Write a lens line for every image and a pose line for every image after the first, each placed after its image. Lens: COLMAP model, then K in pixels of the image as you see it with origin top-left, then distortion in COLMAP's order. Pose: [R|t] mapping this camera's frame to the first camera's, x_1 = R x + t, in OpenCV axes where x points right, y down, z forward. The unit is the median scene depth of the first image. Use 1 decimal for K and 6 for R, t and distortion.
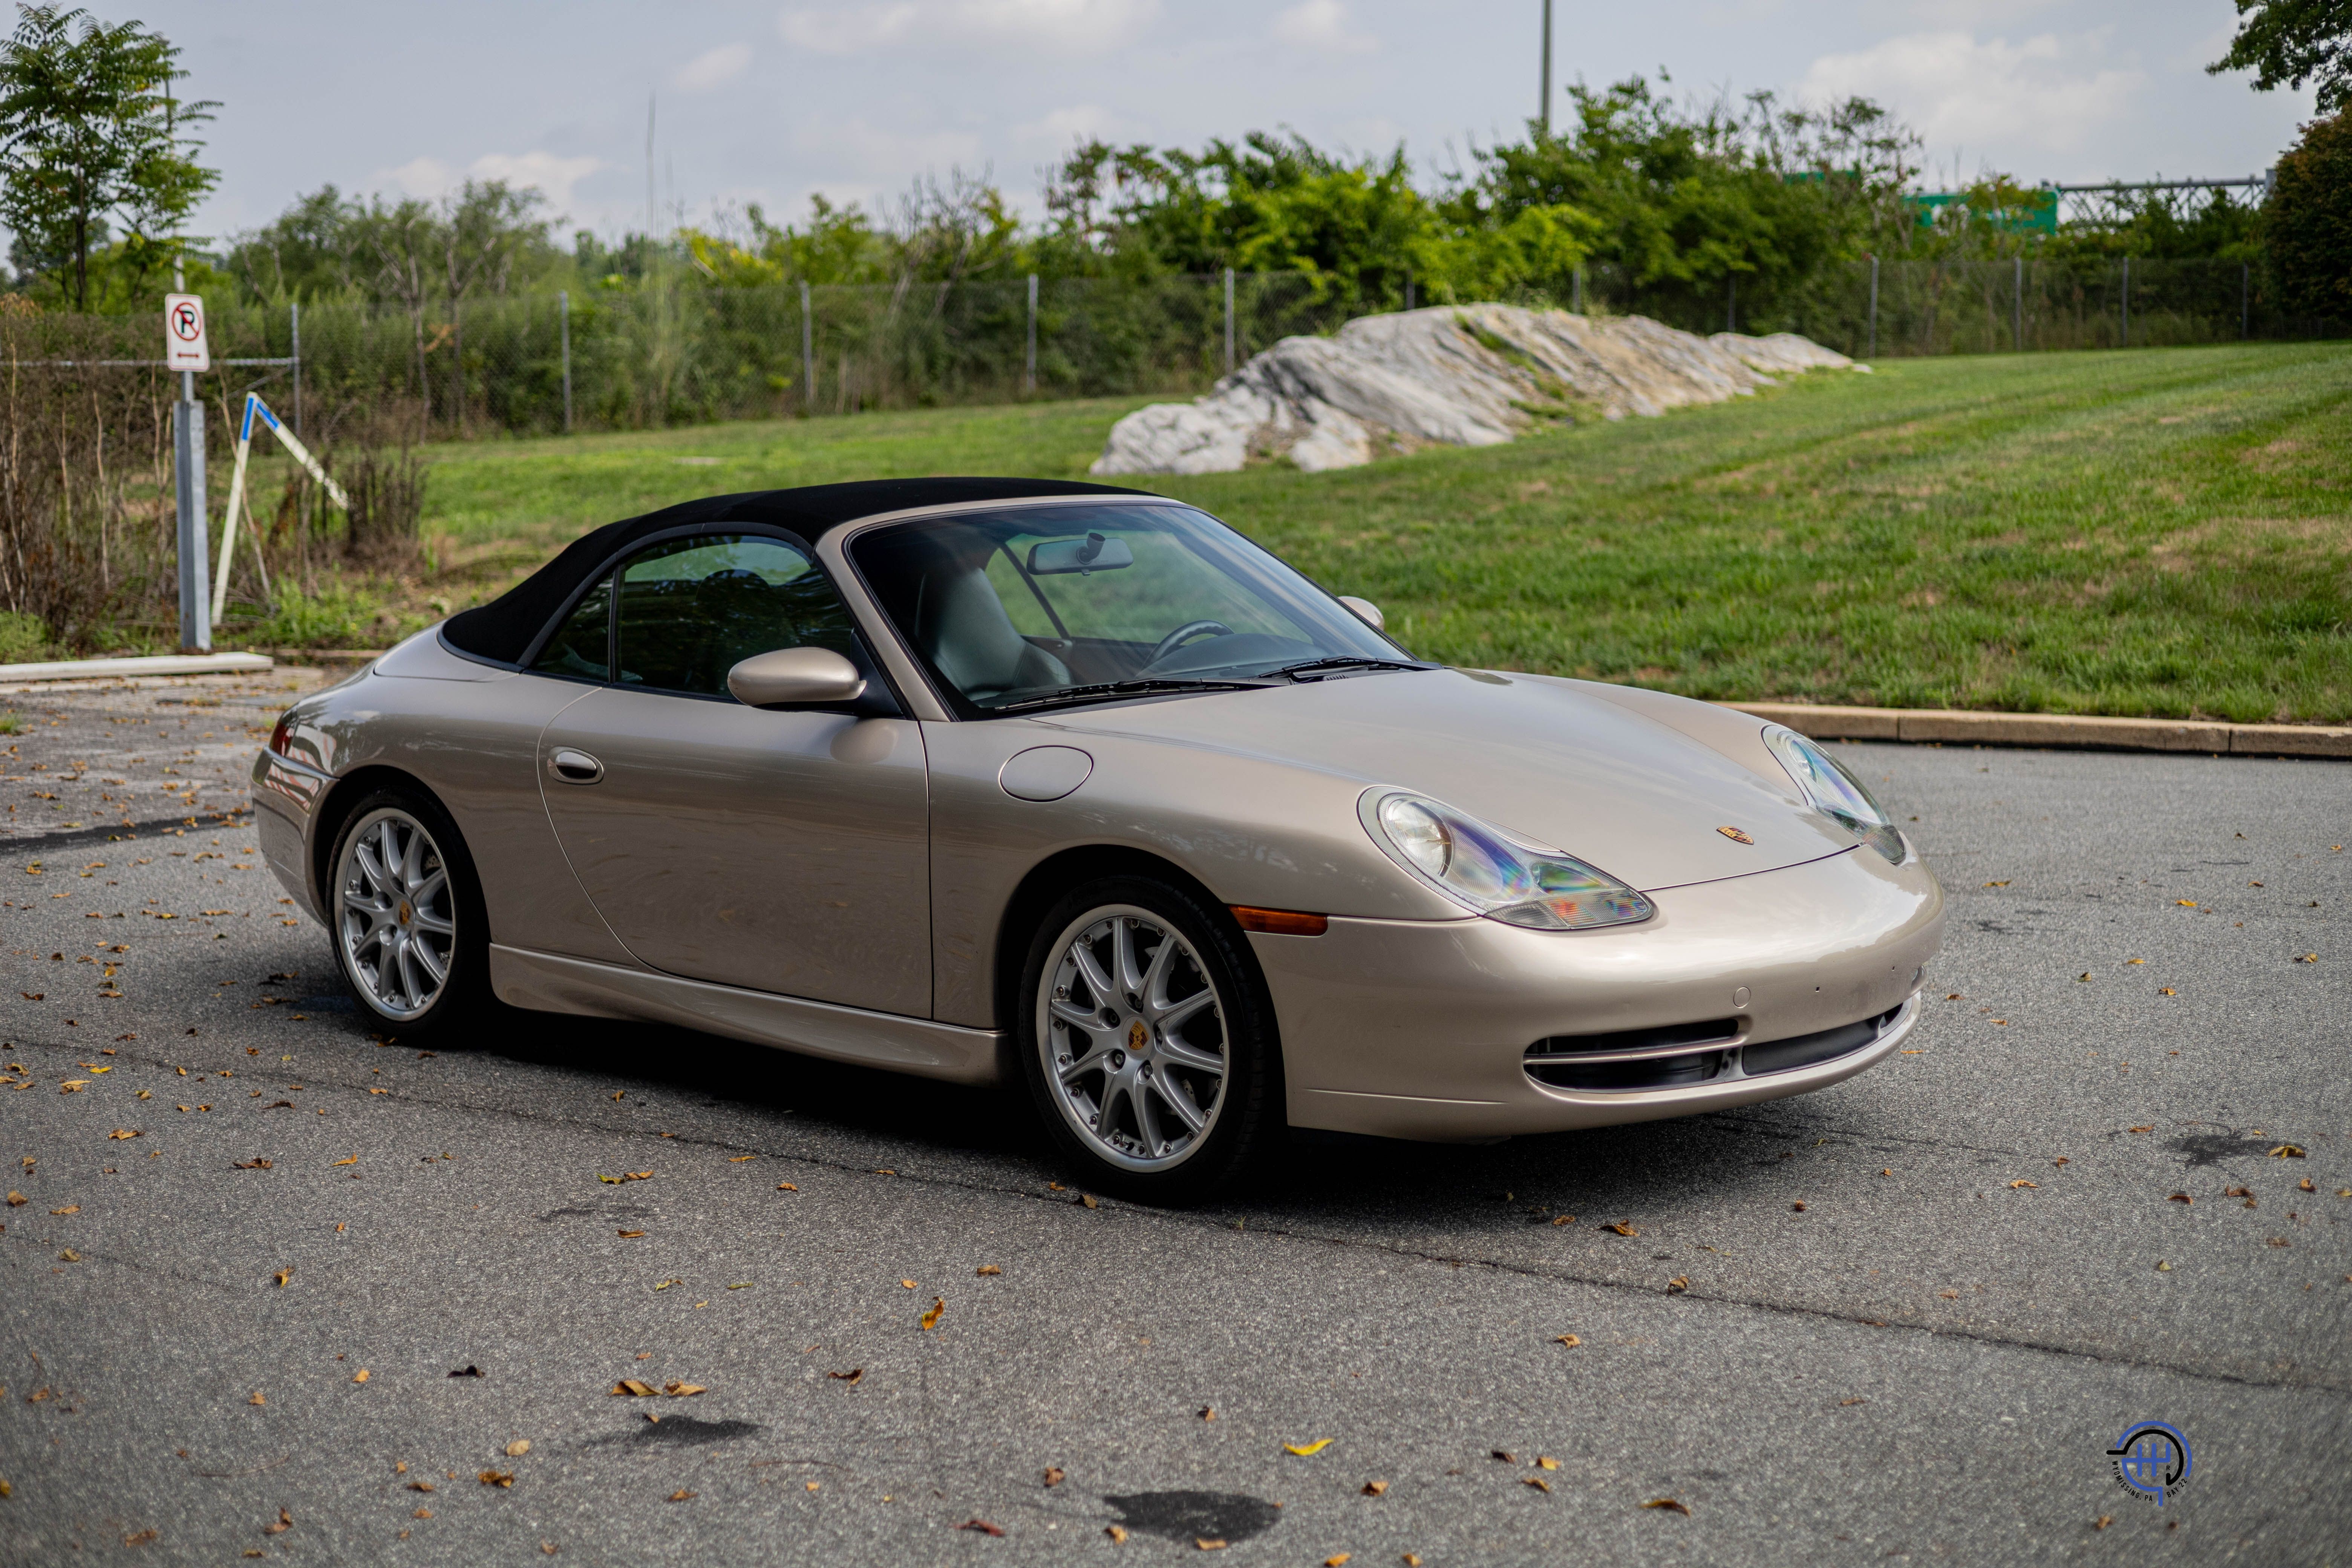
lens RADIAL K [[3302.9, 0, 1179.3], [0, 3302.9, 783.1], [0, 0, 1]] dist [0.026293, 0.000000]
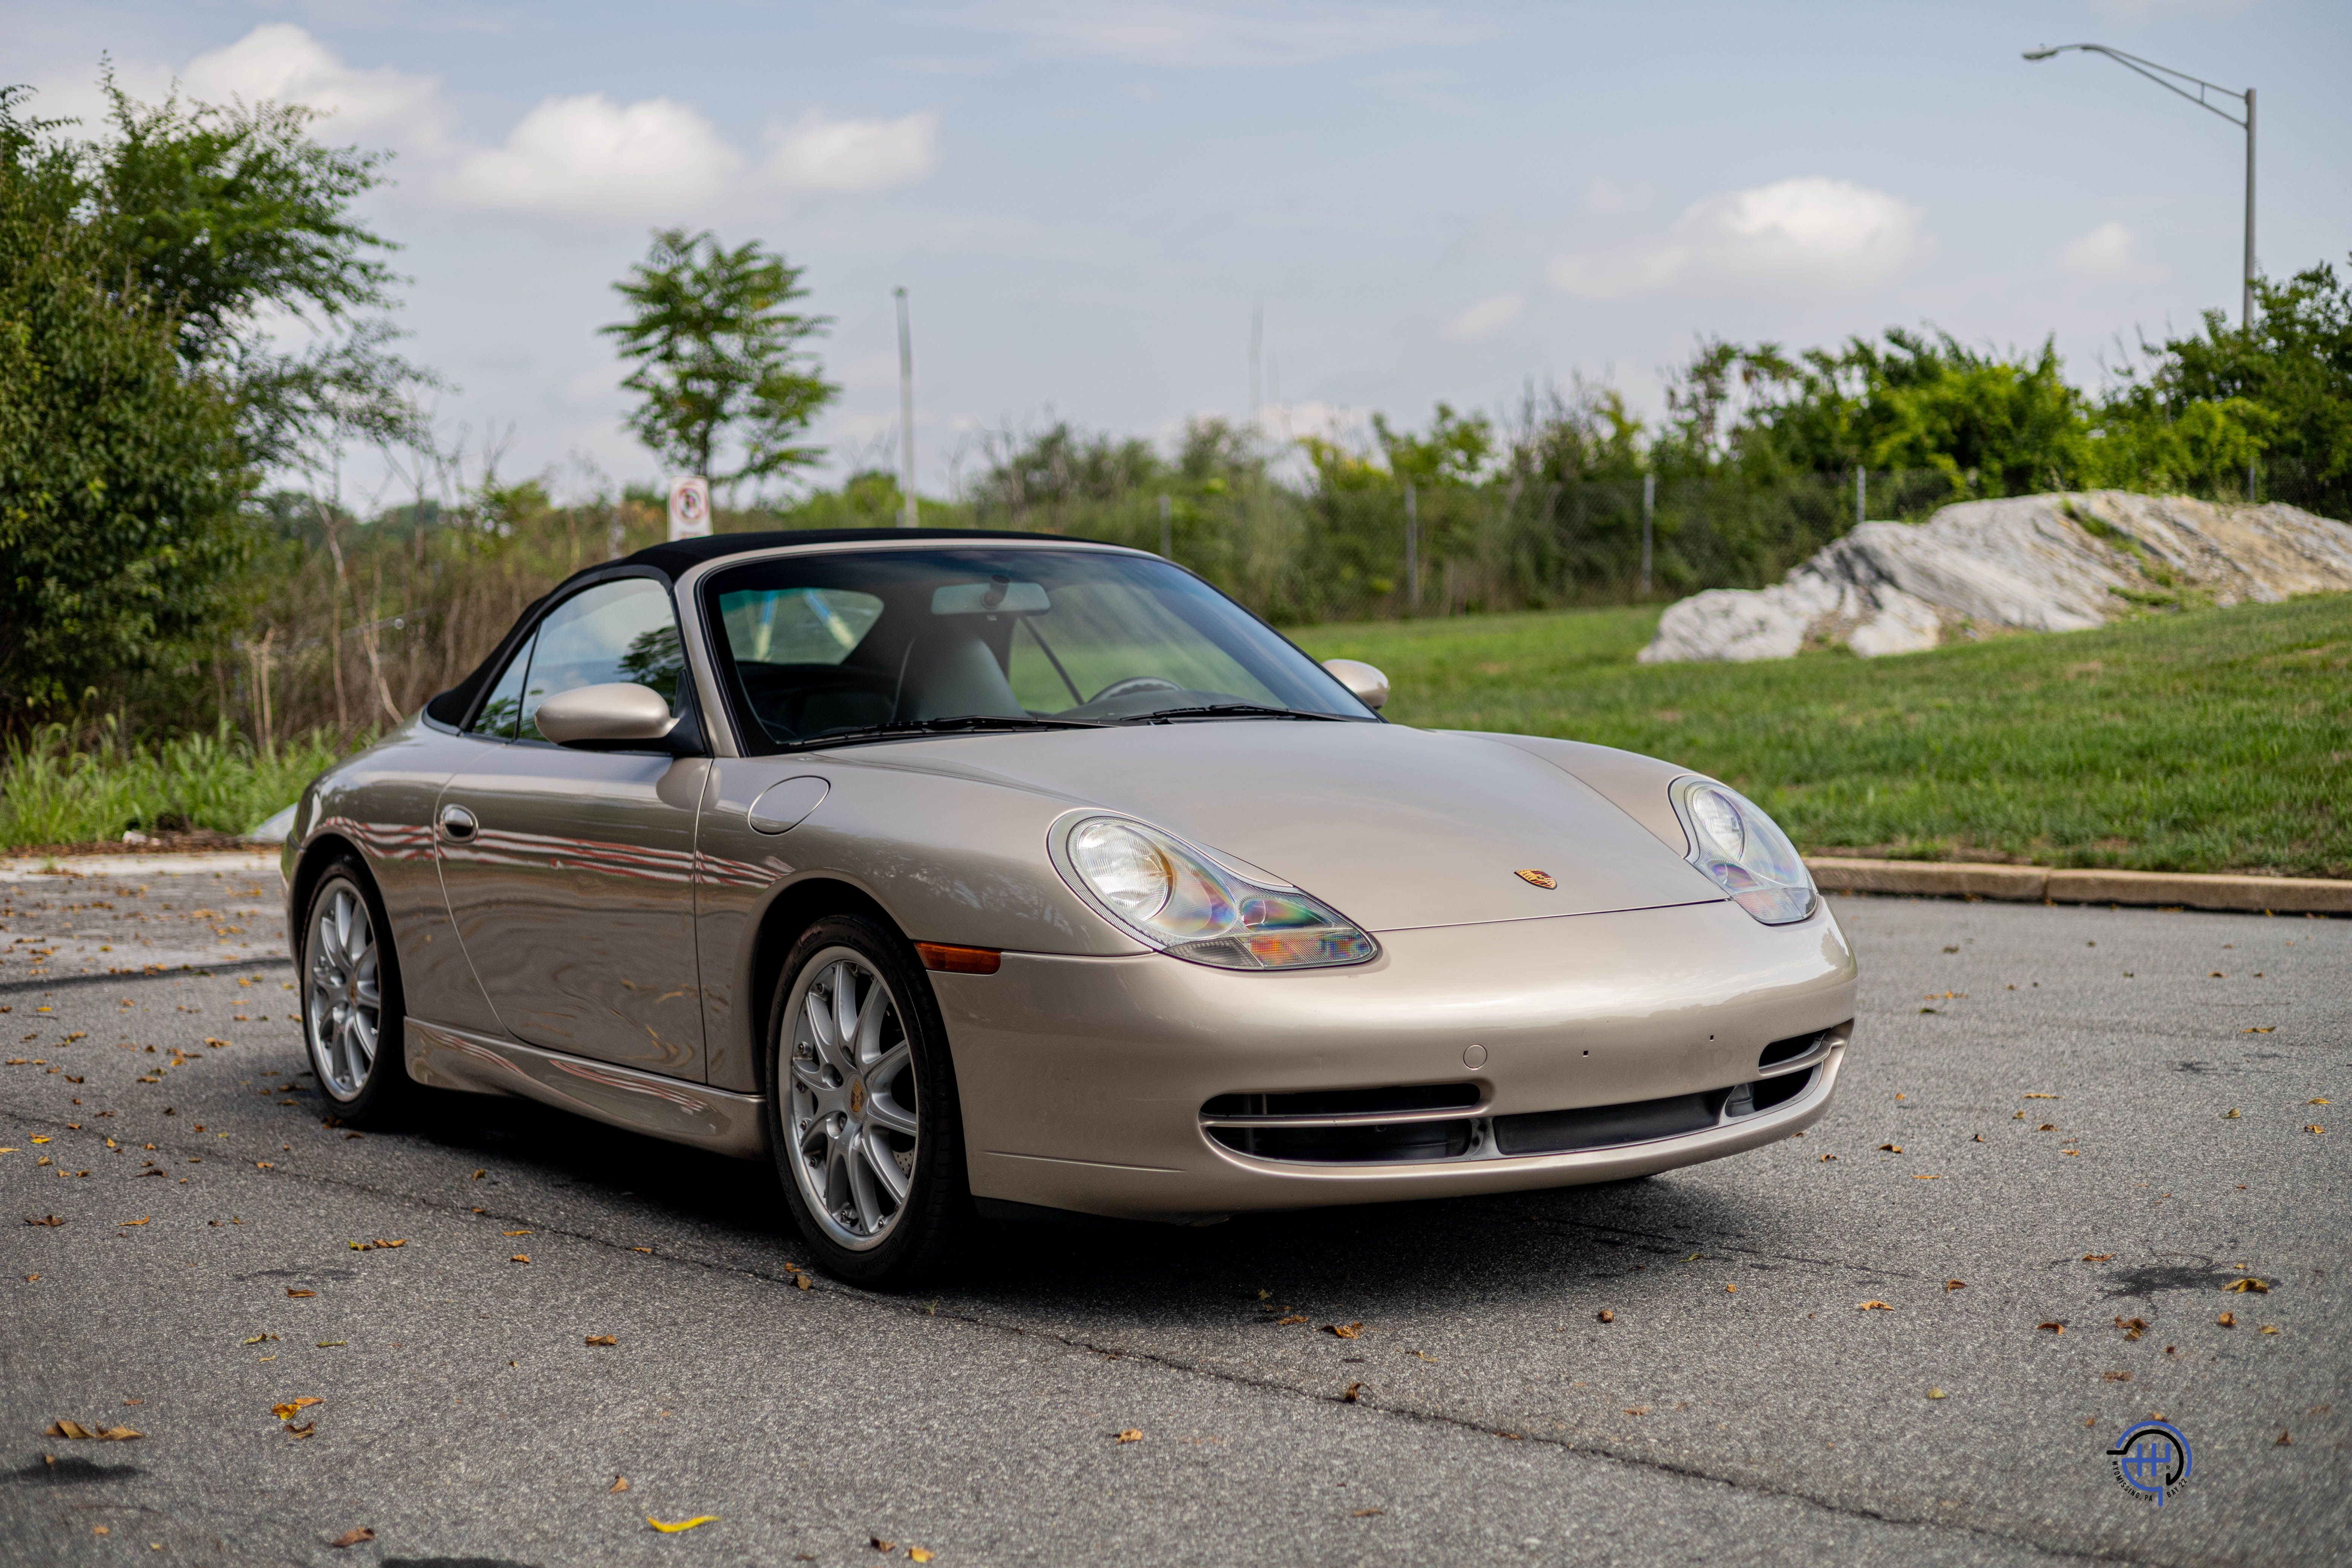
lens RADIAL K [[3302.9, 0, 1184.5], [0, 3302.9, 775.5], [0, 0, 1]] dist [0.026293, 0.000000]
pose [[0.973249, 0.004356, -0.229713, 0.102445], [-0.021695, 0.997095, -0.073010, 0.019773], [0.228727, 0.076040, 0.970516, 0.055451]]
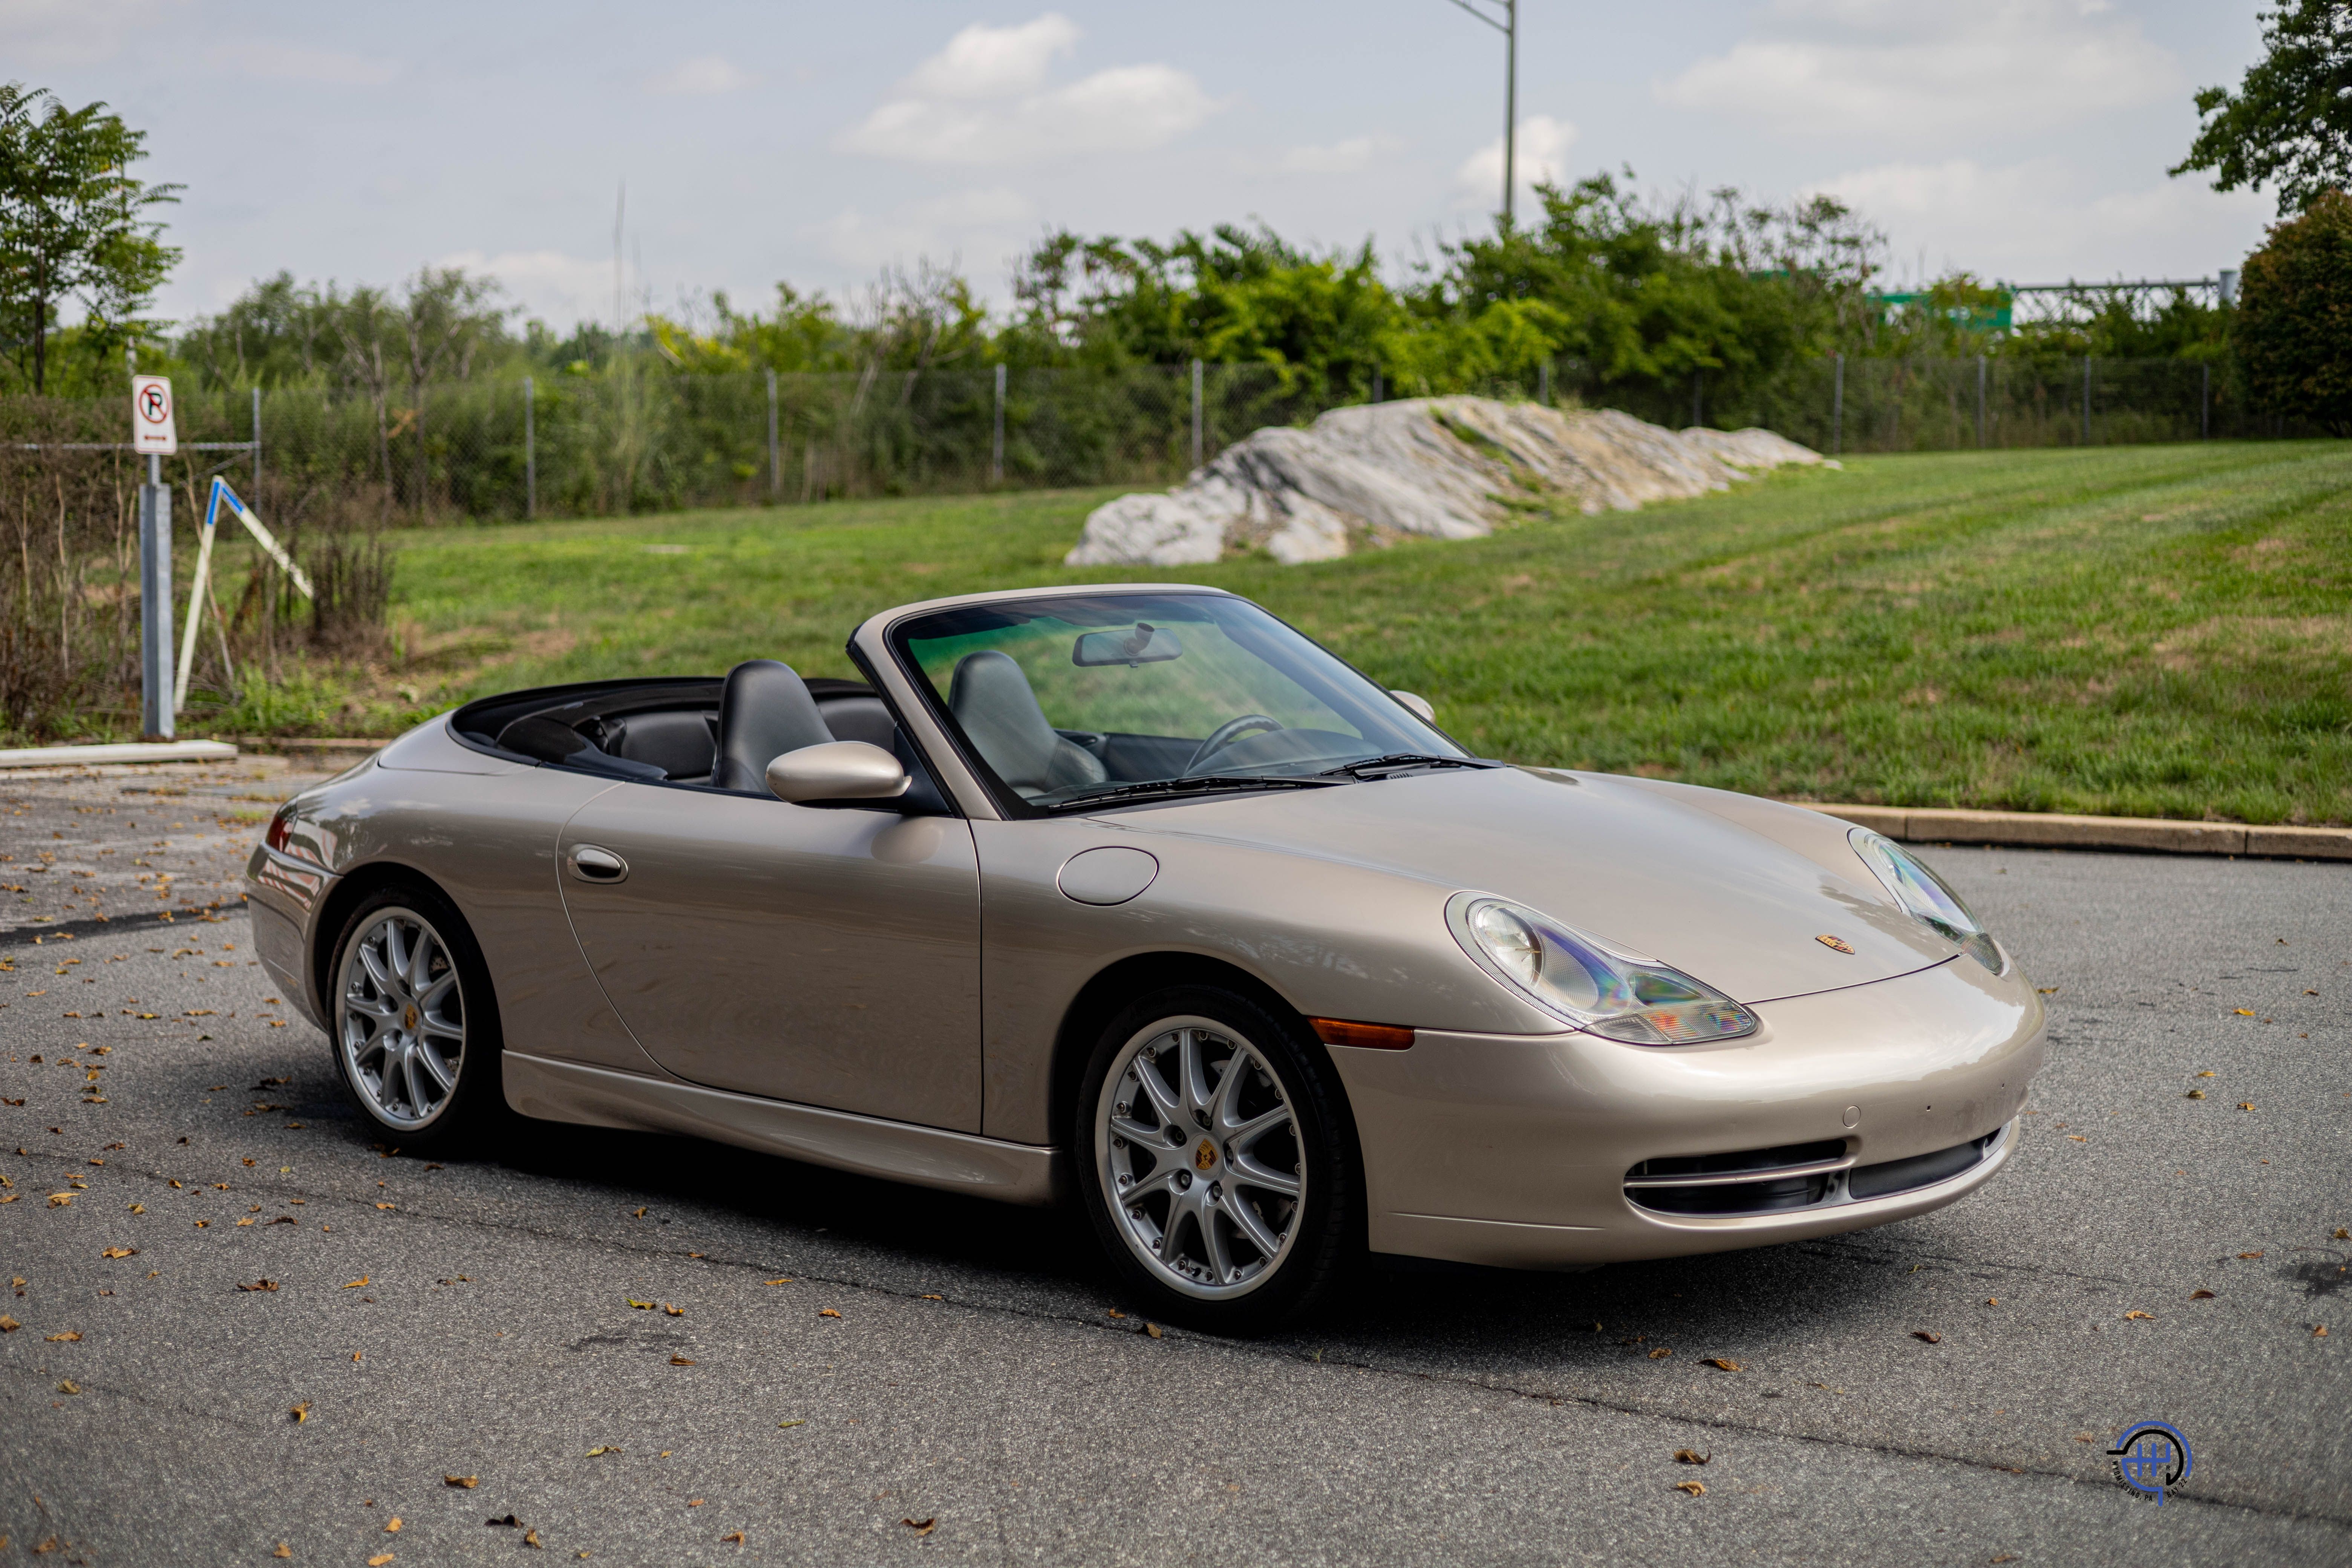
lens RADIAL K [[3302.9, 0, 1178.3], [0, 3302.9, 785.9], [0, 0, 1]] dist [0.026293, 0.000000]
pose [[0.999856, 0.005446, 0.016056, -0.013340], [-0.005011, 0.999622, -0.027030, -0.001214], [-0.016197, 0.026946, 0.999506, 0.019575]]
